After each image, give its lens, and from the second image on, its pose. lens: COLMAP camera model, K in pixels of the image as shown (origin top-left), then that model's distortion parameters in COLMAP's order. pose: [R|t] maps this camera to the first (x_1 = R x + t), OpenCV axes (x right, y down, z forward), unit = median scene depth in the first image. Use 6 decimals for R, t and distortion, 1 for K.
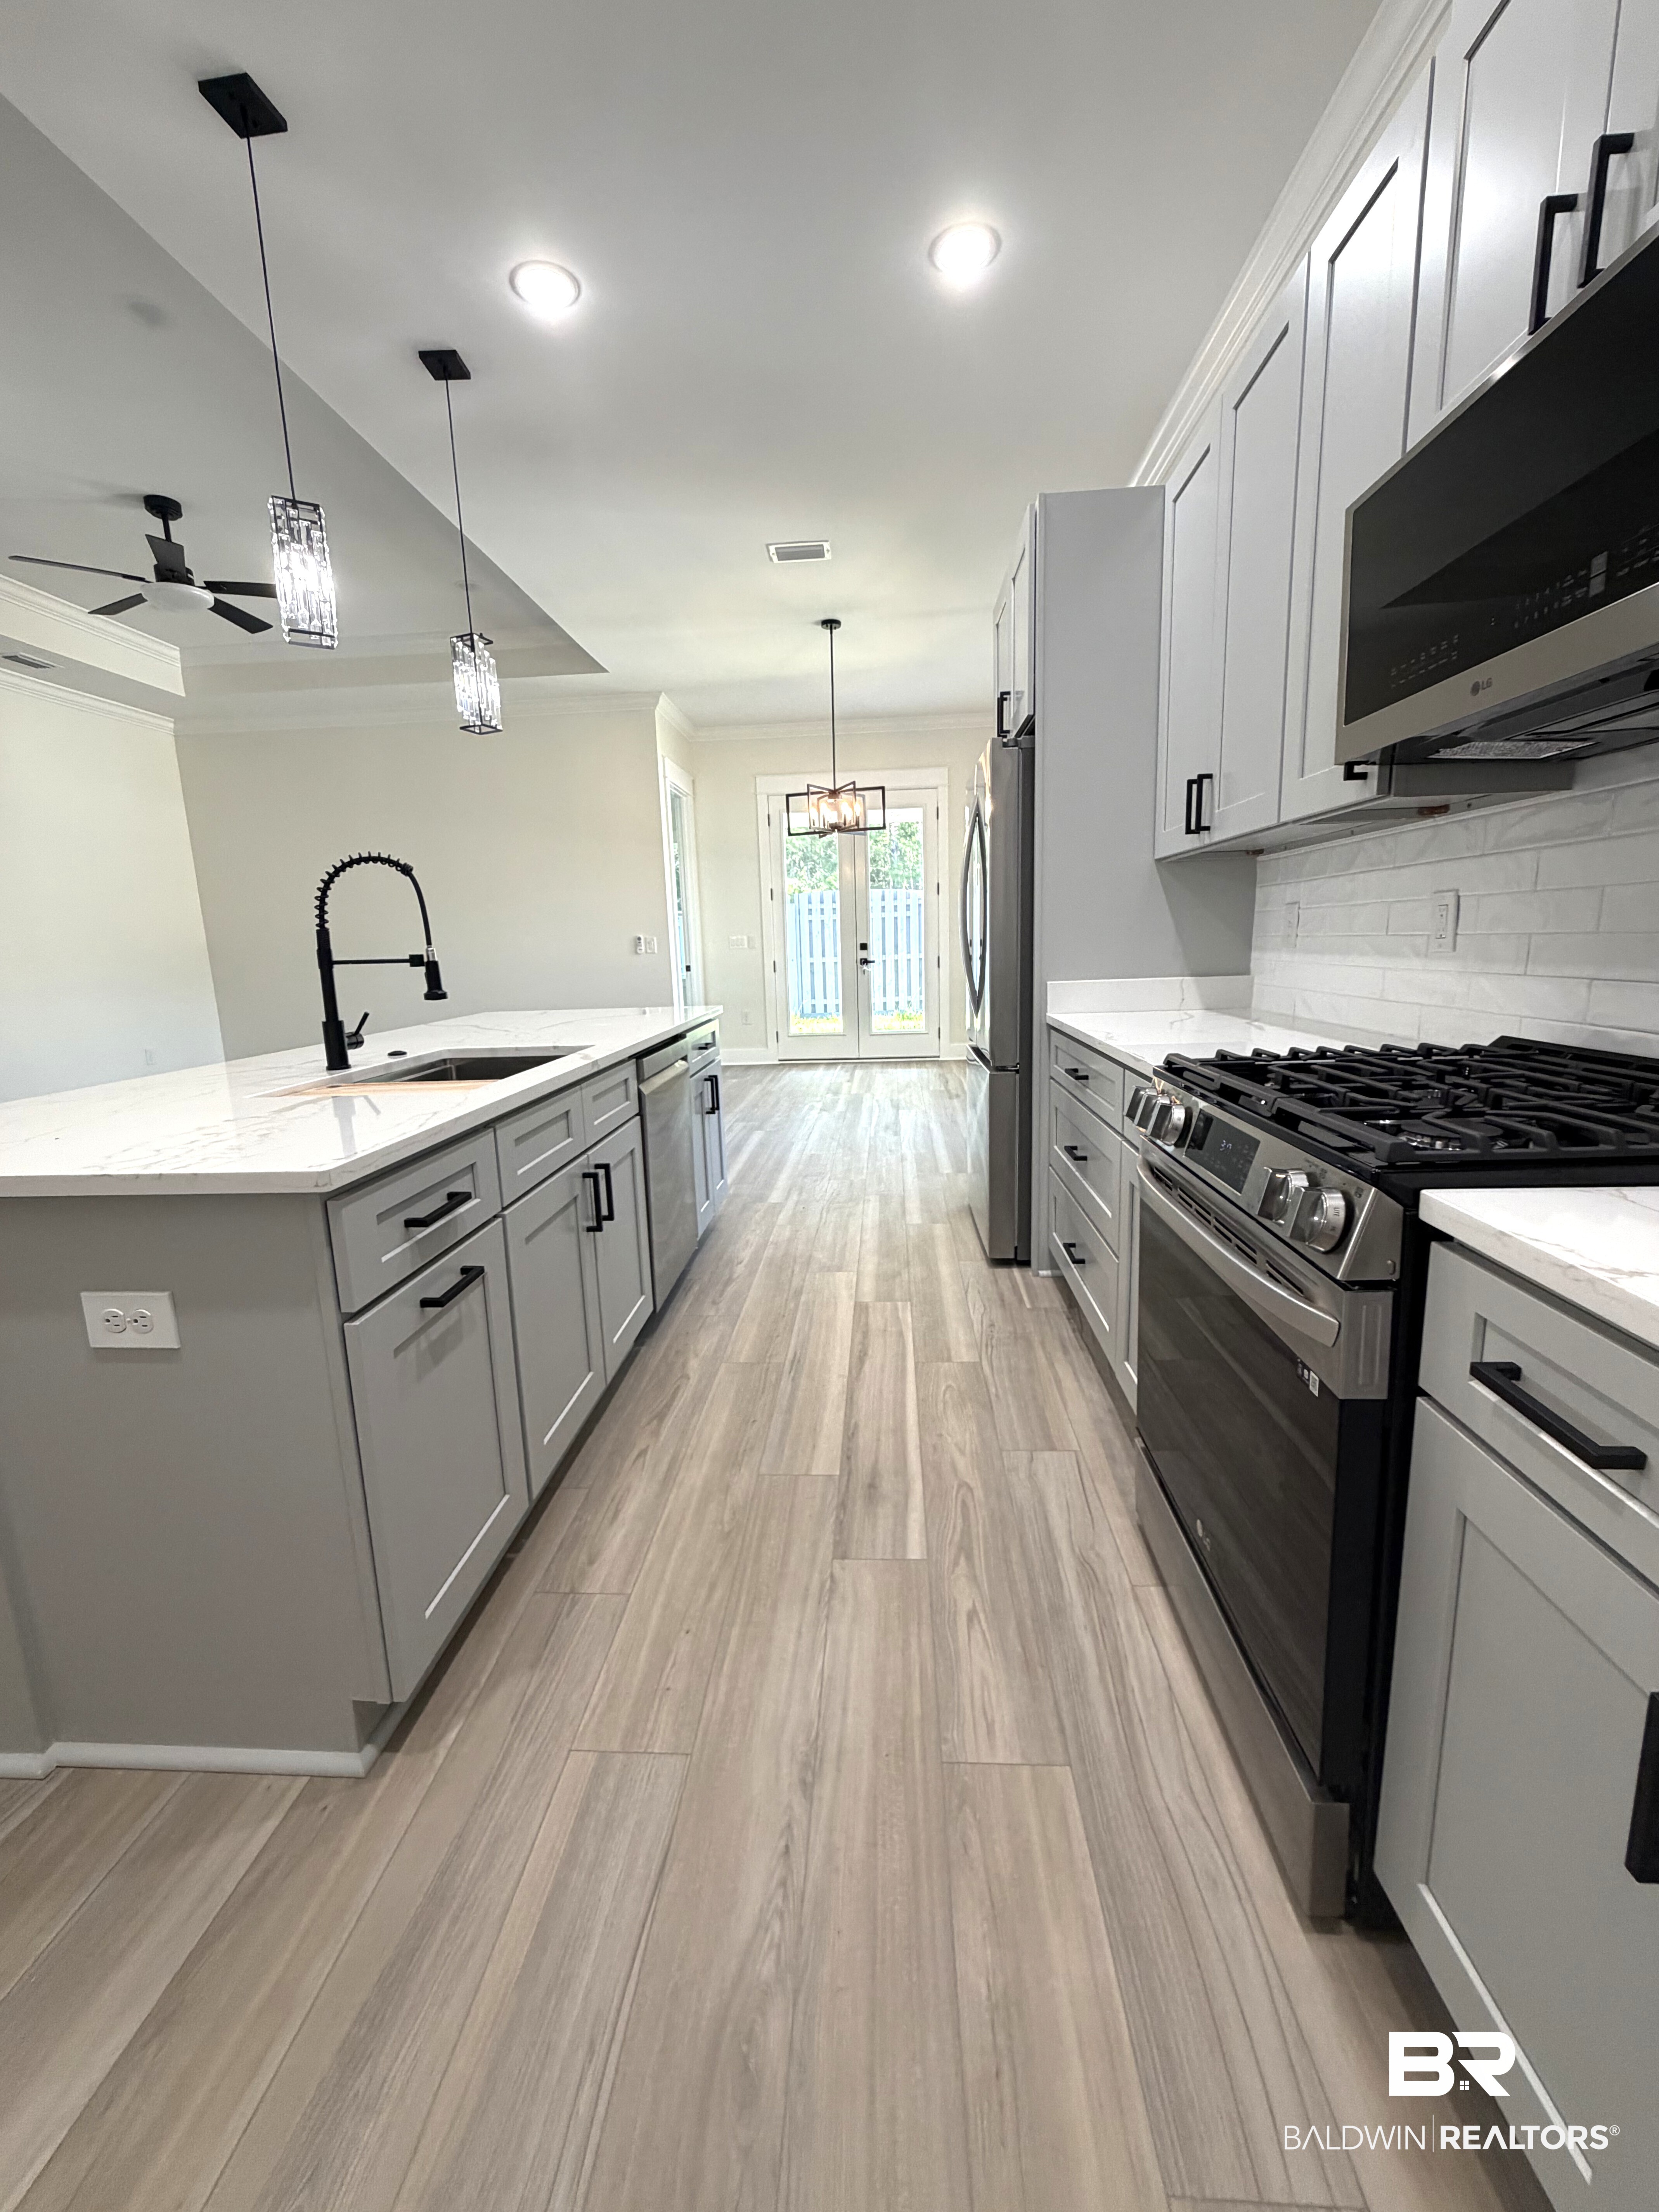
lens RADIAL K [[886.3, 0, 829.5], [0, 886.3, 1106.0], [0, 0, 1]] dist [-0.000582, 0.000143]
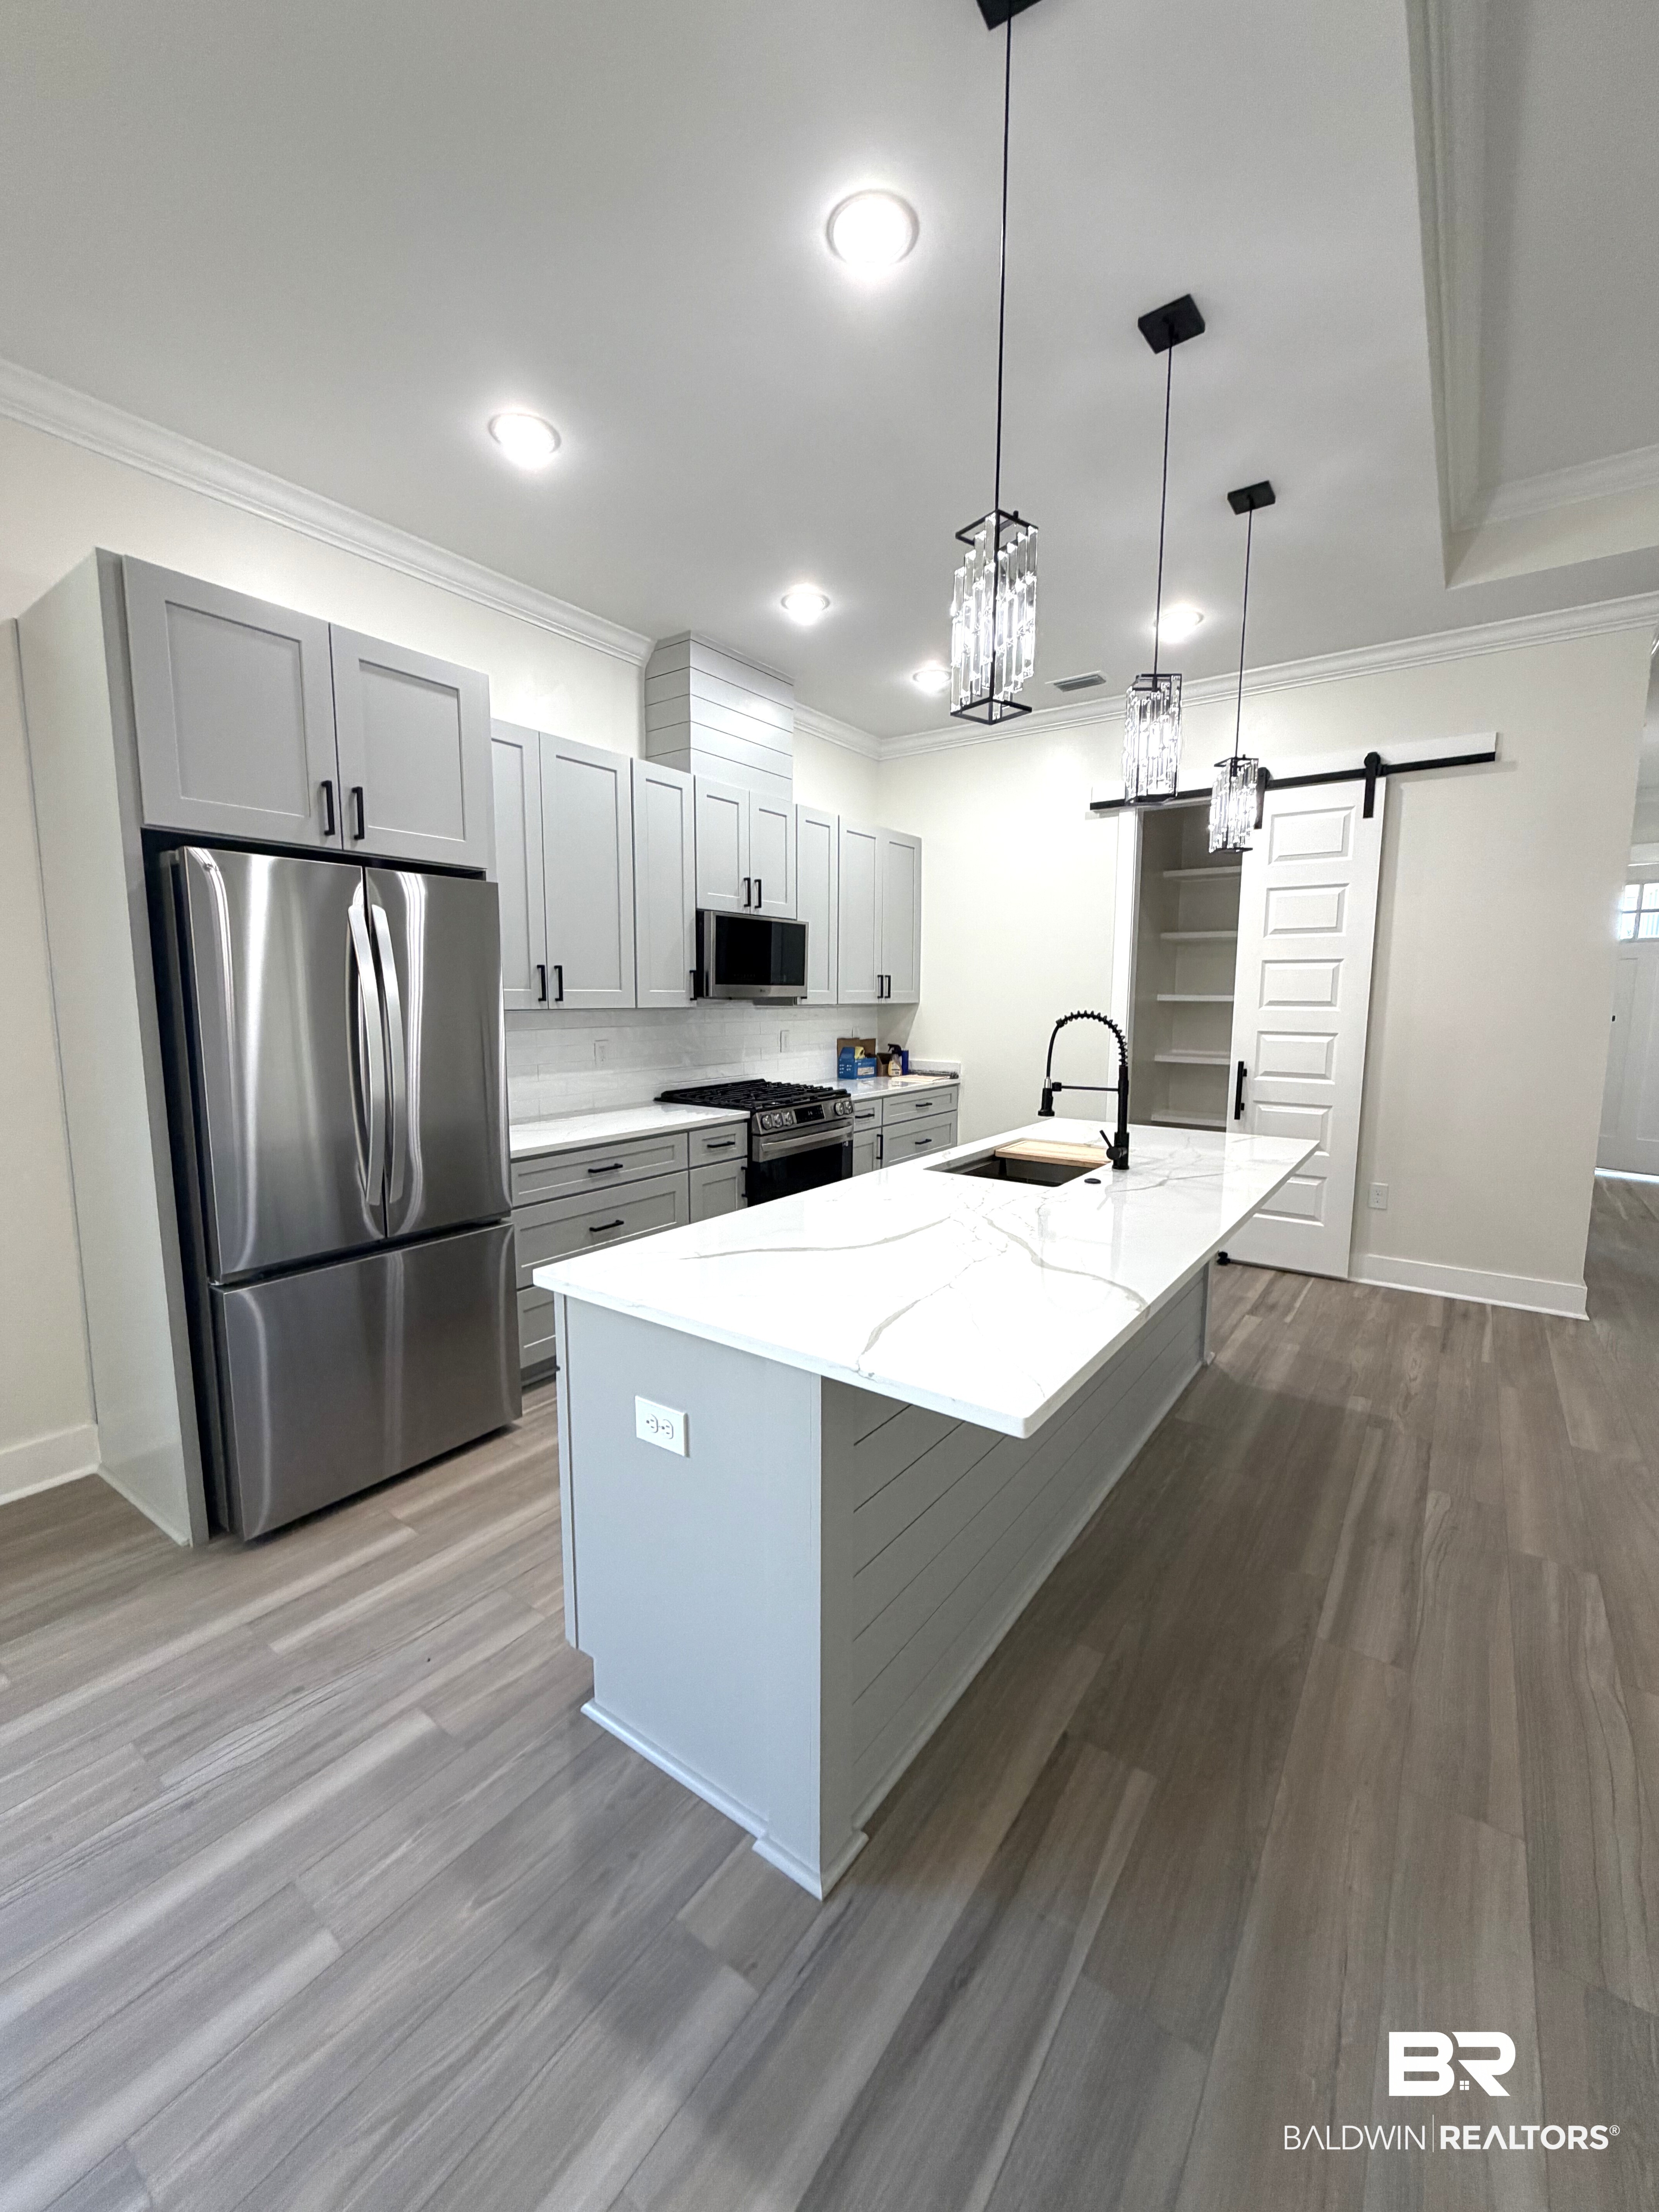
lens RADIAL K [[886.3, 0, 829.5], [0, 886.3, 1106.0], [0, 0, 1]] dist [-0.000582, 0.000143]
pose [[-0.848909, -0.038157, 0.527160, -0.451855], [0.121168, 0.956778, 0.264375, -0.274337], [-0.514463, 0.288306, -0.807594, 1.155963]]
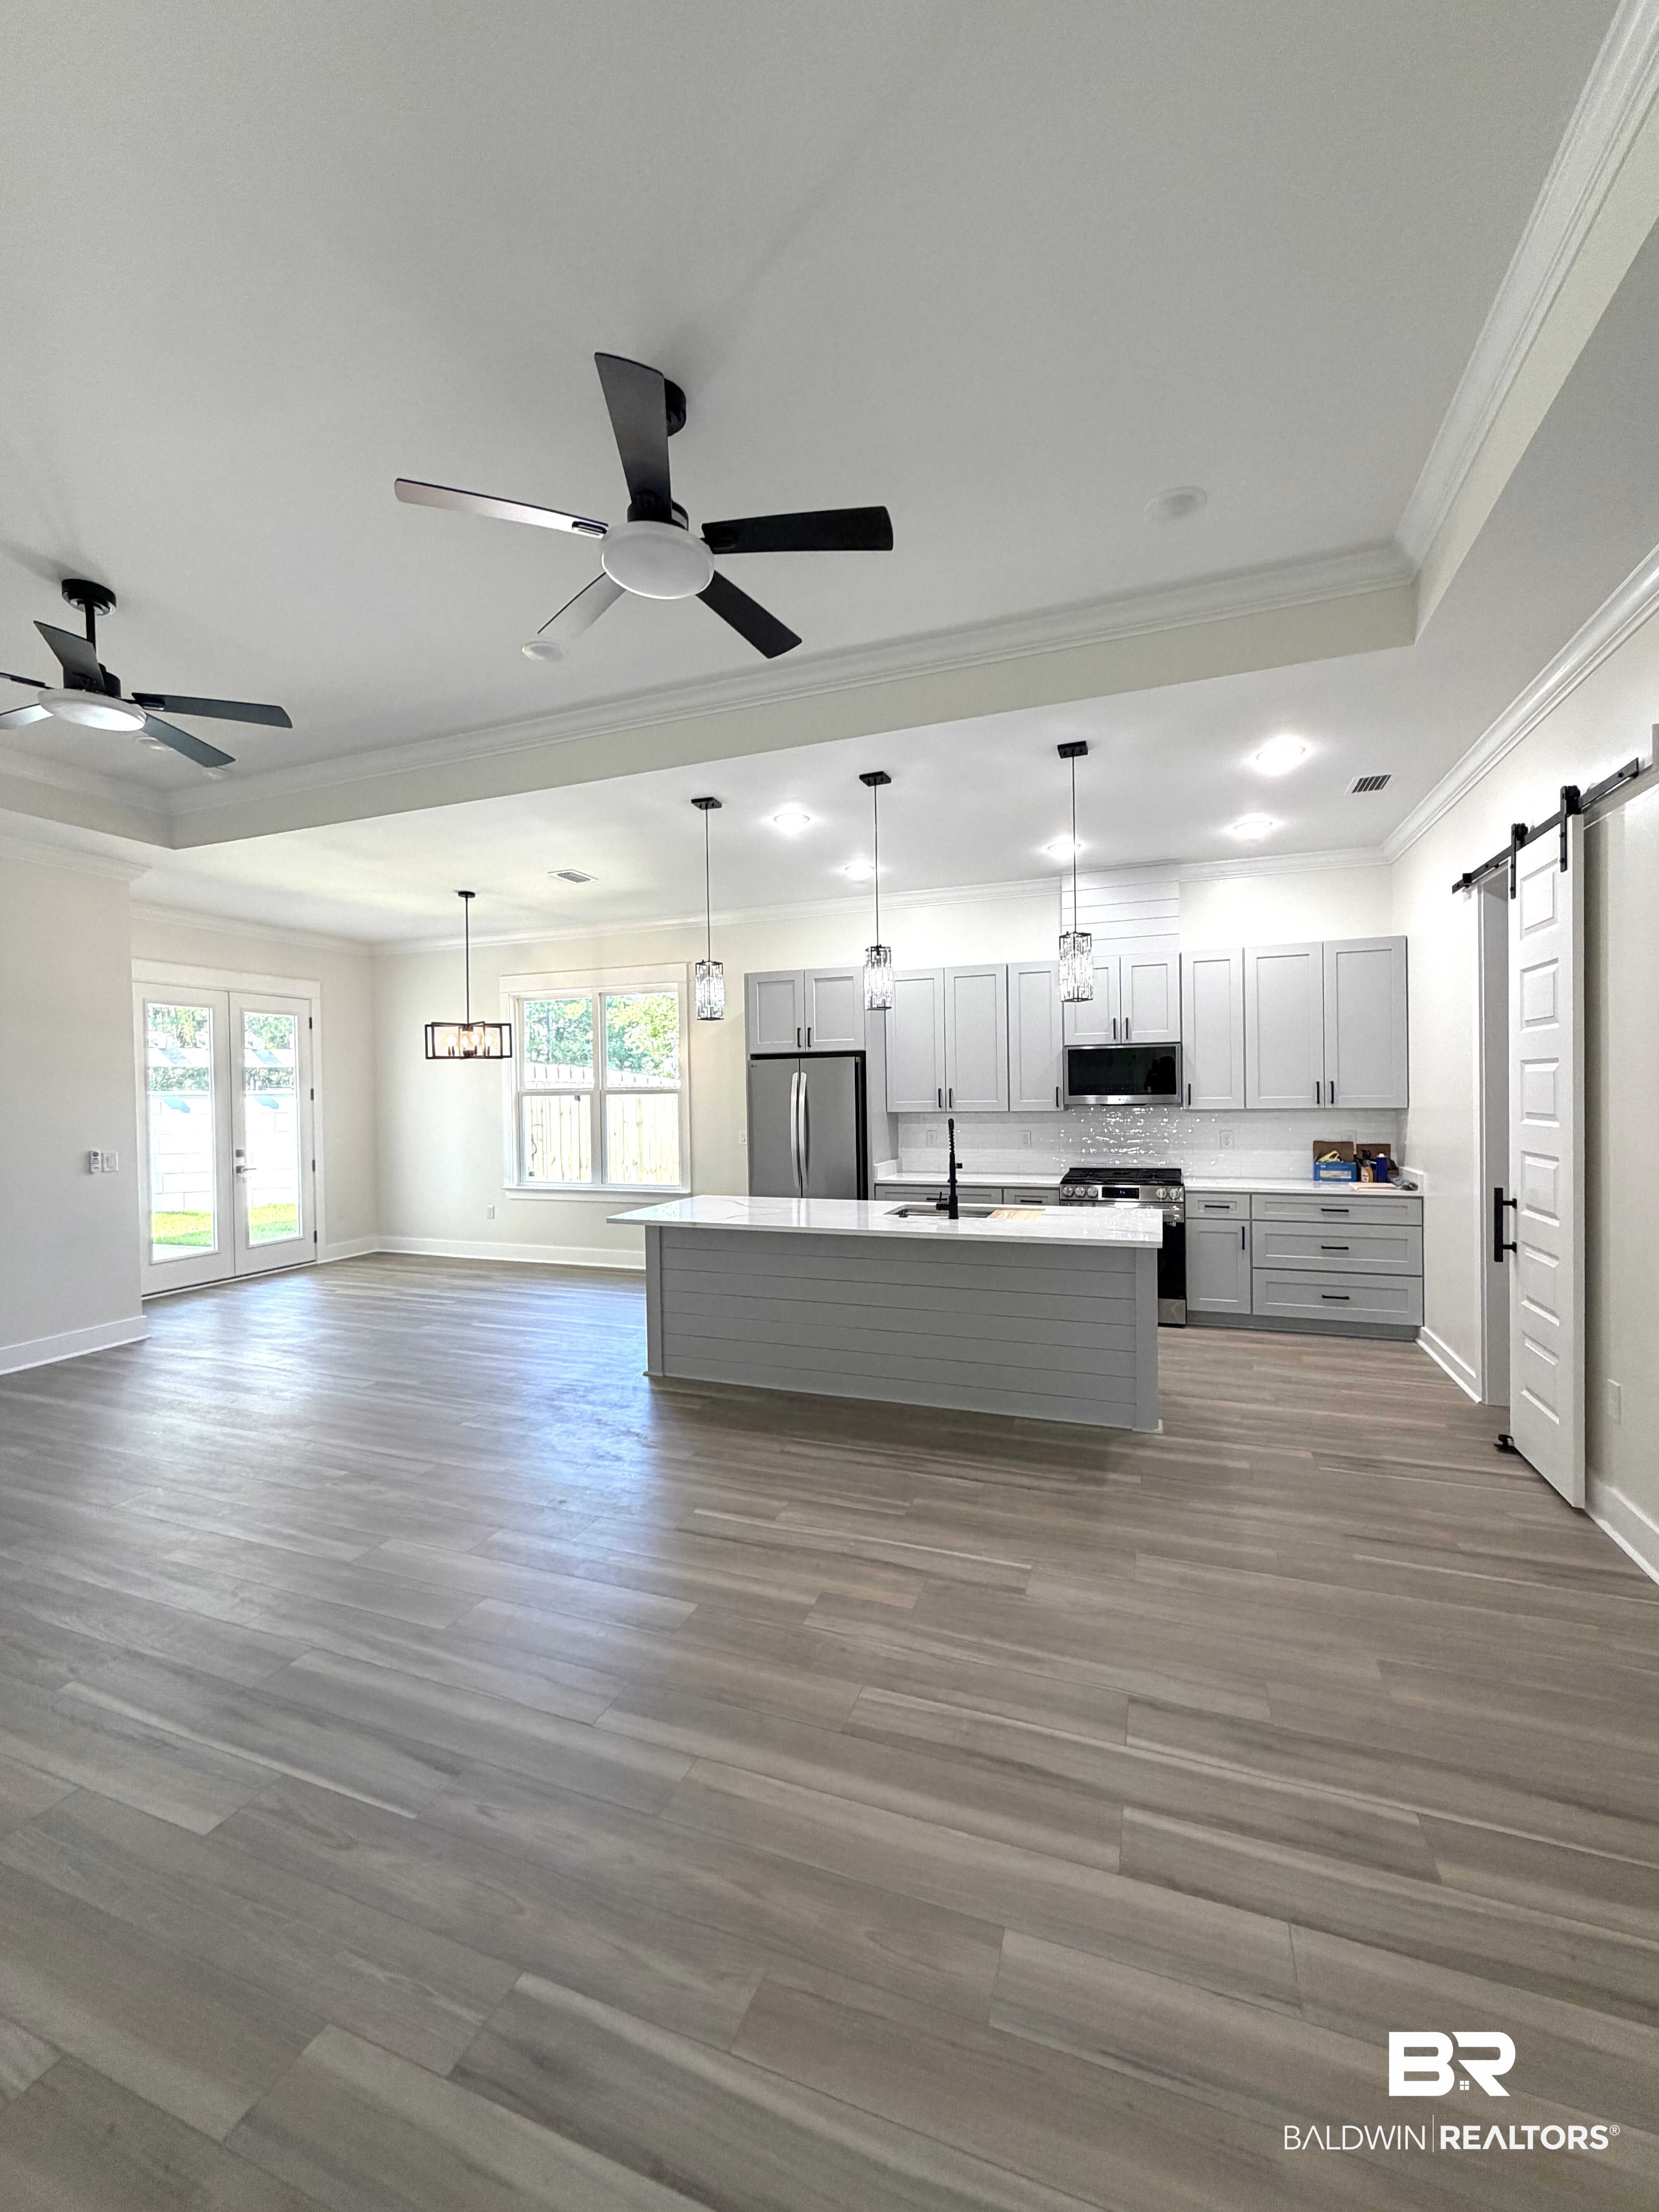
lens RADIAL K [[886.3, 0, 829.5], [0, 886.3, 1106.0], [0, 0, 1]] dist [-0.000582, 0.000143]
pose [[0.285900, 0.012933, 0.958172, -1.354679], [0.183203, 0.980727, -0.067902, -0.109824], [-0.940584, 0.194953, 0.278021, 0.325419]]
